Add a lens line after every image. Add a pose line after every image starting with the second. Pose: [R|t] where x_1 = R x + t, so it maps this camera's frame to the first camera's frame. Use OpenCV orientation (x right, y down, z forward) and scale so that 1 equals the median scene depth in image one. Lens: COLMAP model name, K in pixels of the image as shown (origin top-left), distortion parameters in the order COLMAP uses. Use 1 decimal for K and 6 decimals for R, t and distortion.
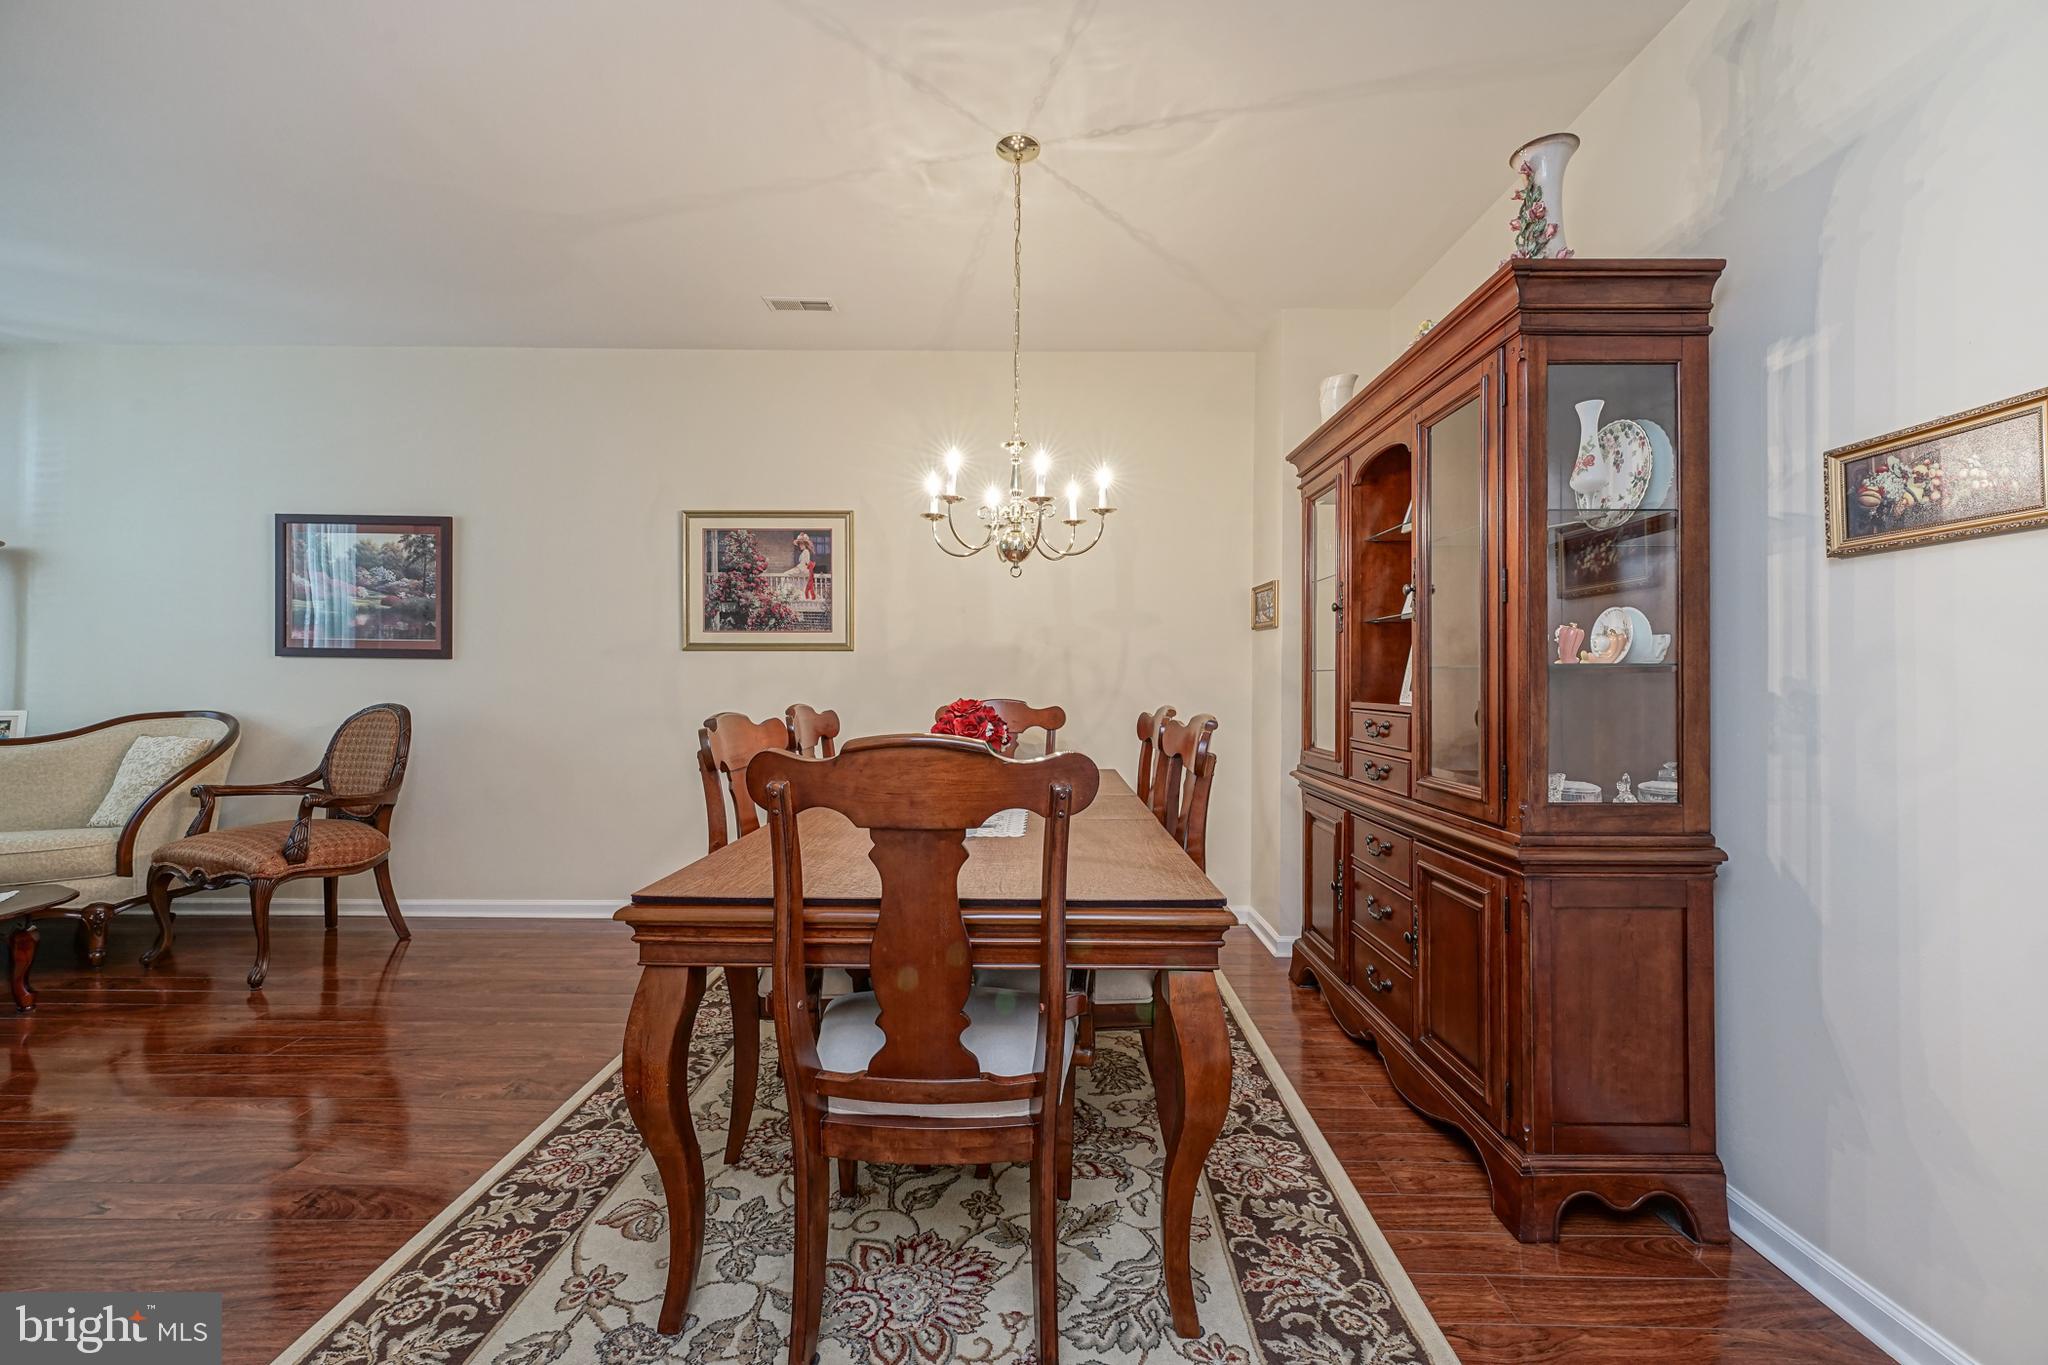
lens RADIAL K [[787.0, 0, 1024.3], [0, 787.0, 672.5], [0, 0, 1]] dist [-0.001052, -0.000096]
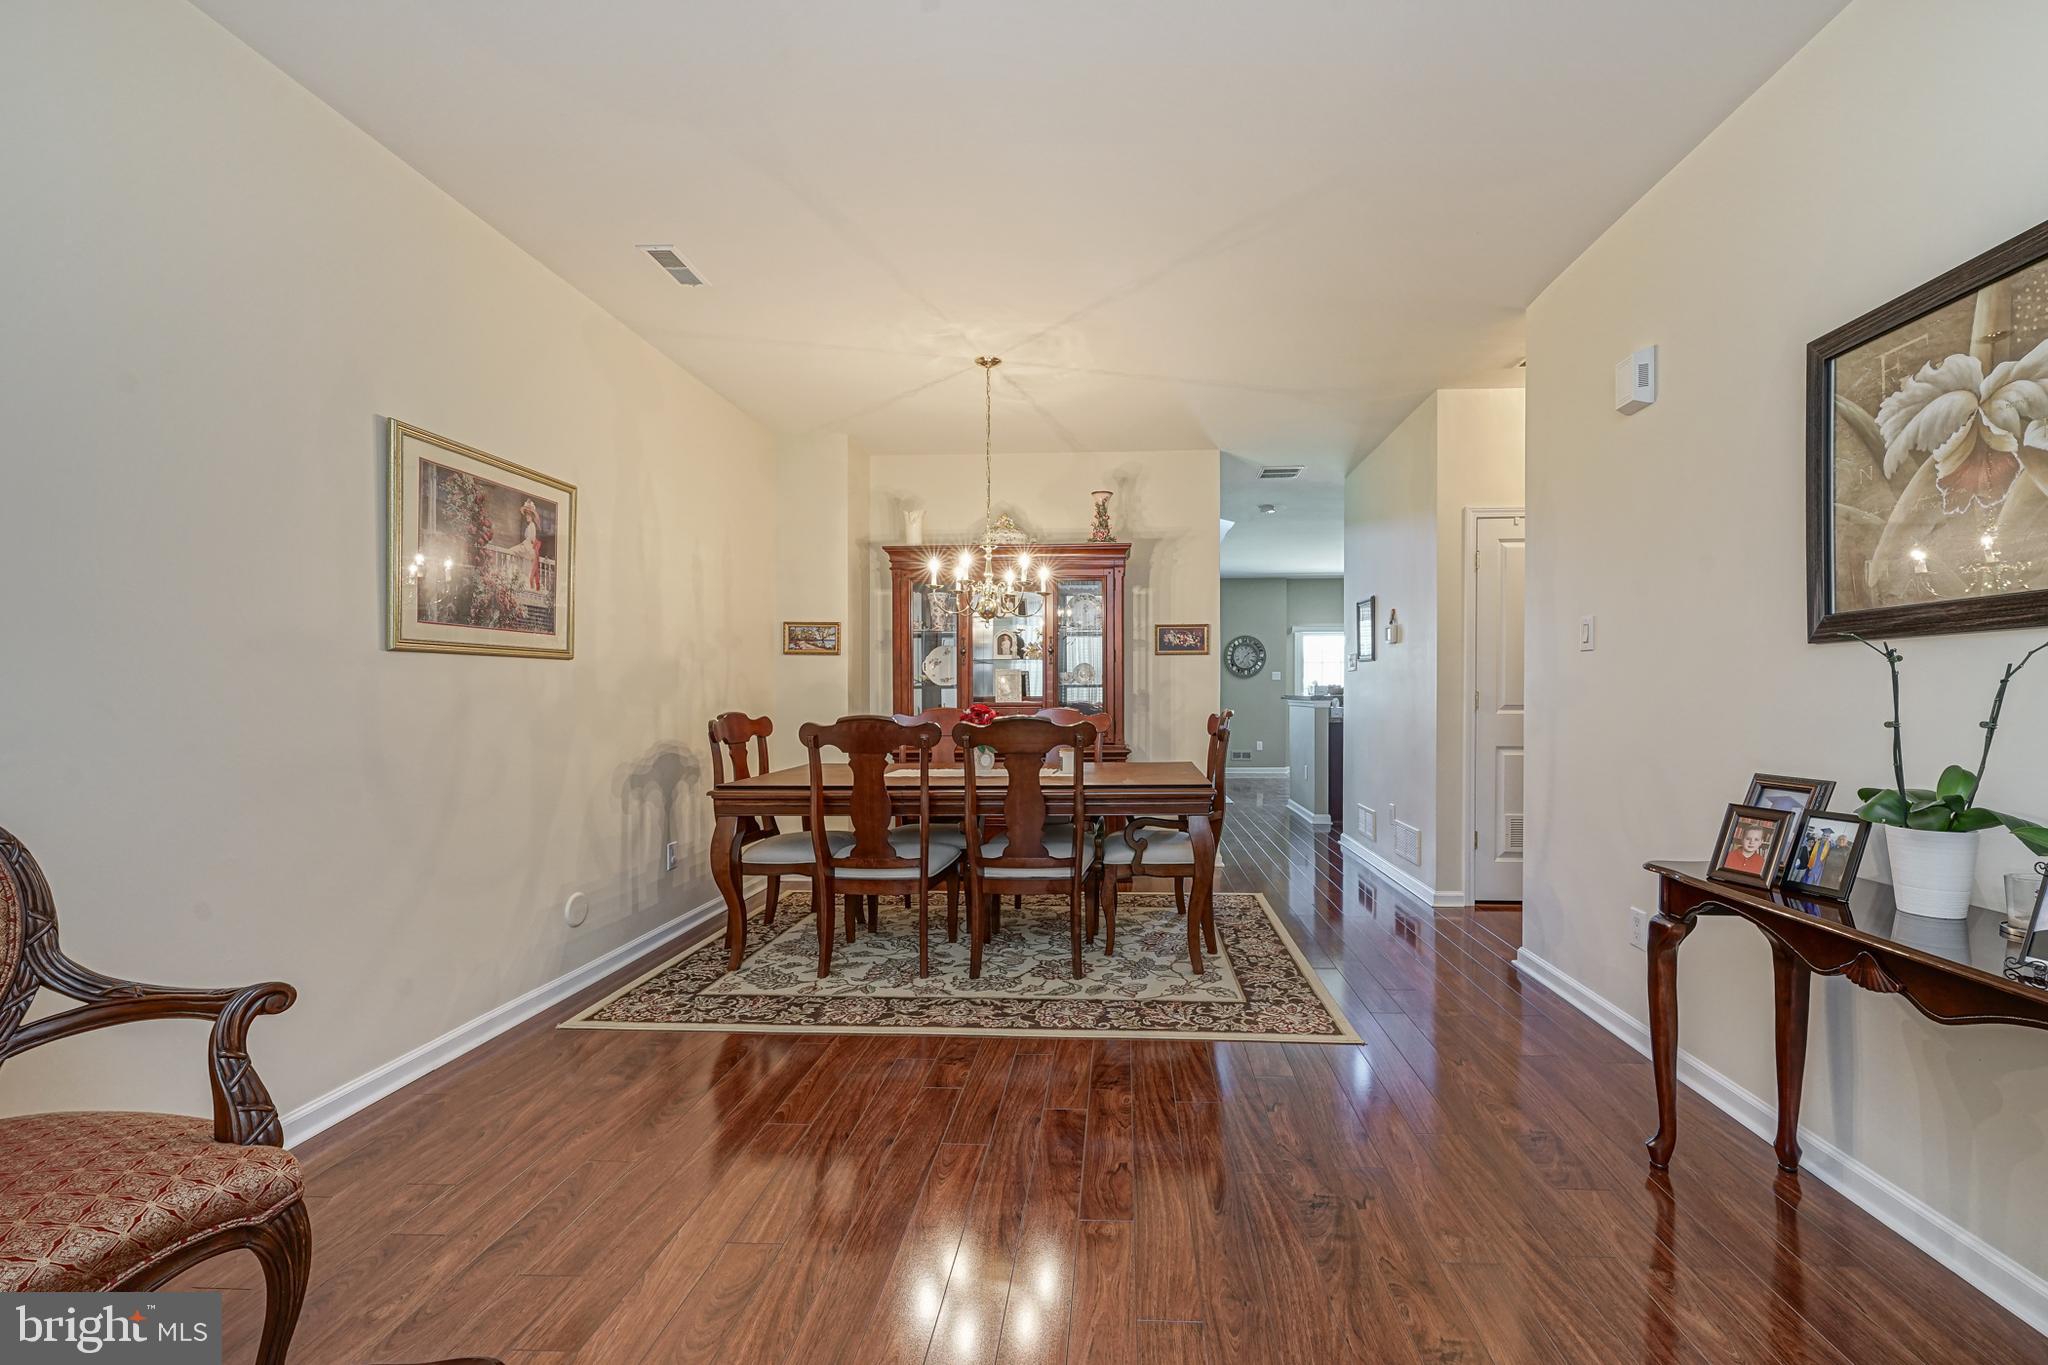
lens RADIAL K [[830.3, 0, 1063.3], [0, 830.3, 698.6], [0, 0, 1]] dist [0.000167, -0.000008]
pose [[0.069379, -0.014346, 0.997487, -1.049683], [-0.001755, 0.999893, 0.014503, -0.001096], [-0.997589, -0.002757, 0.069346, 0.447478]]
